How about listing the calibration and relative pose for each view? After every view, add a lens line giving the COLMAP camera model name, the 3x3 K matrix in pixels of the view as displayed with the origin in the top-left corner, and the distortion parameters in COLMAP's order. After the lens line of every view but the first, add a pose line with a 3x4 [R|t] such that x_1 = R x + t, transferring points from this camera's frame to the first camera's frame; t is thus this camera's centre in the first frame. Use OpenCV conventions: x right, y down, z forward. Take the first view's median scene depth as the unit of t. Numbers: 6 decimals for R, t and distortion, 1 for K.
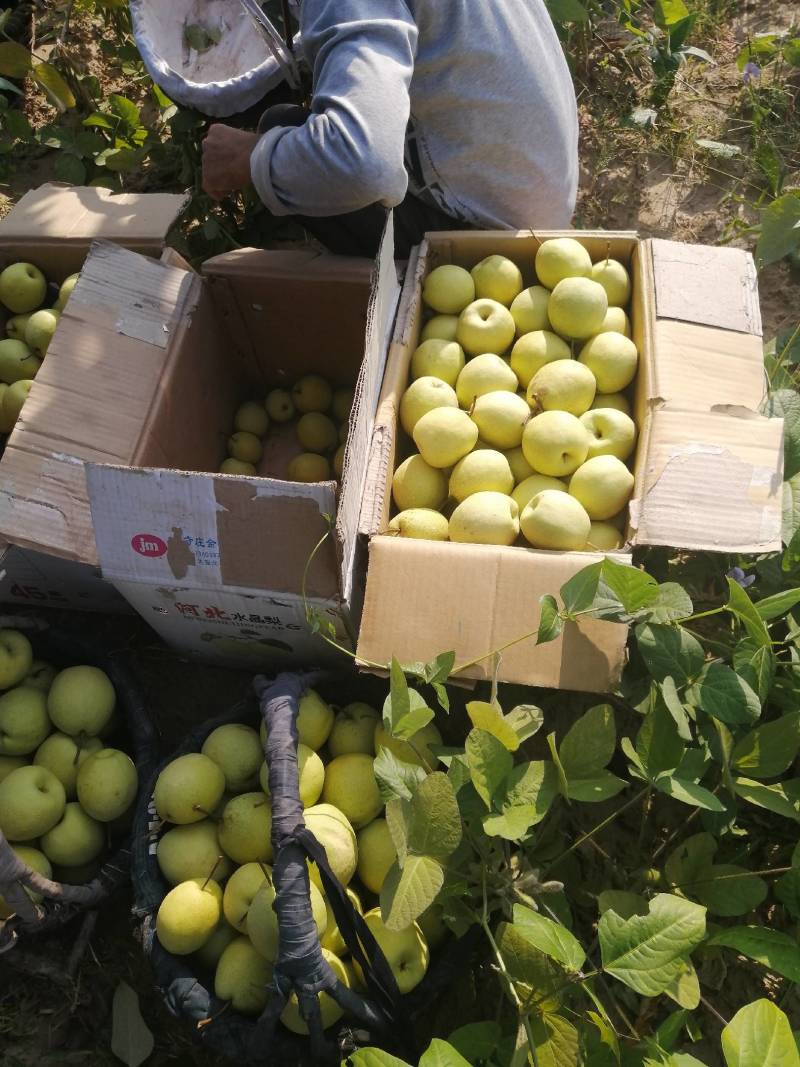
lens RADIAL K [[877.4, 0, 400.0], [0, 877.4, 533.5], [0, 0, 1]] dist [-0.032163, 0.067805]
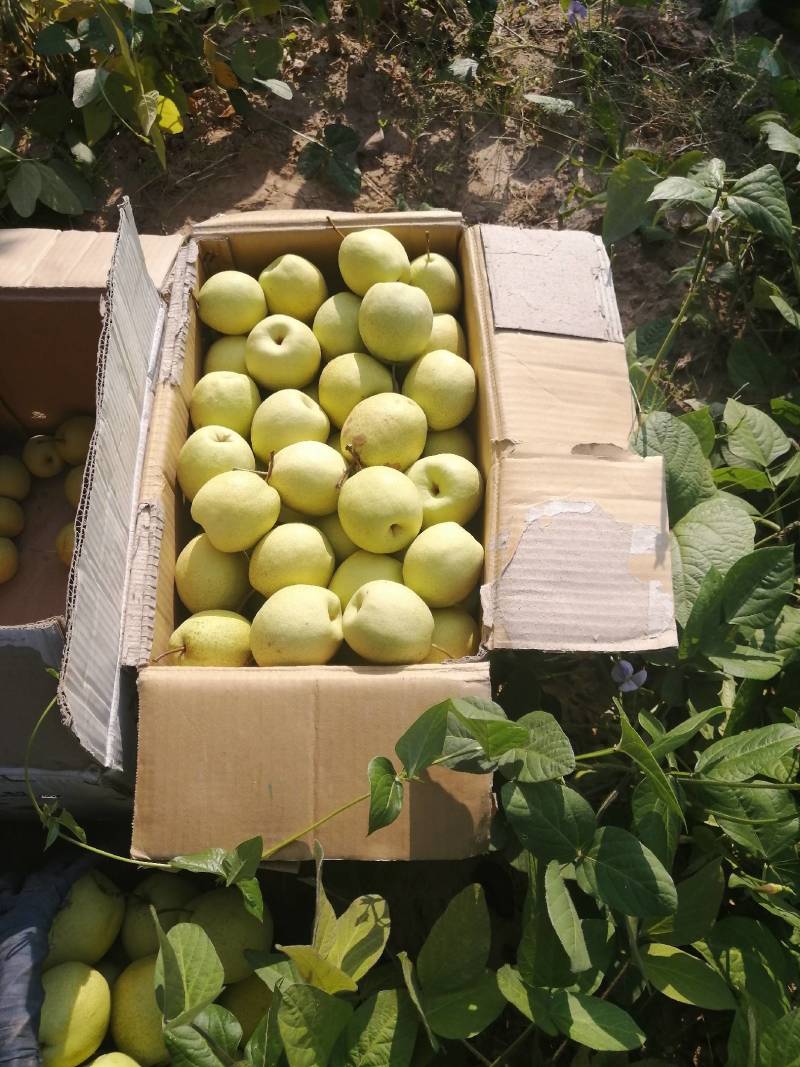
lens RADIAL K [[841.7, 0, 419.3], [0, 841.7, 533.8], [0, 0, 1]] dist [0.004342, 0.010713]
pose [[0.982193, -0.107557, 0.154042, 0.093989], [0.099068, 0.993161, 0.061786, -0.122173], [-0.159634, -0.045425, 0.986131, 0.266022]]
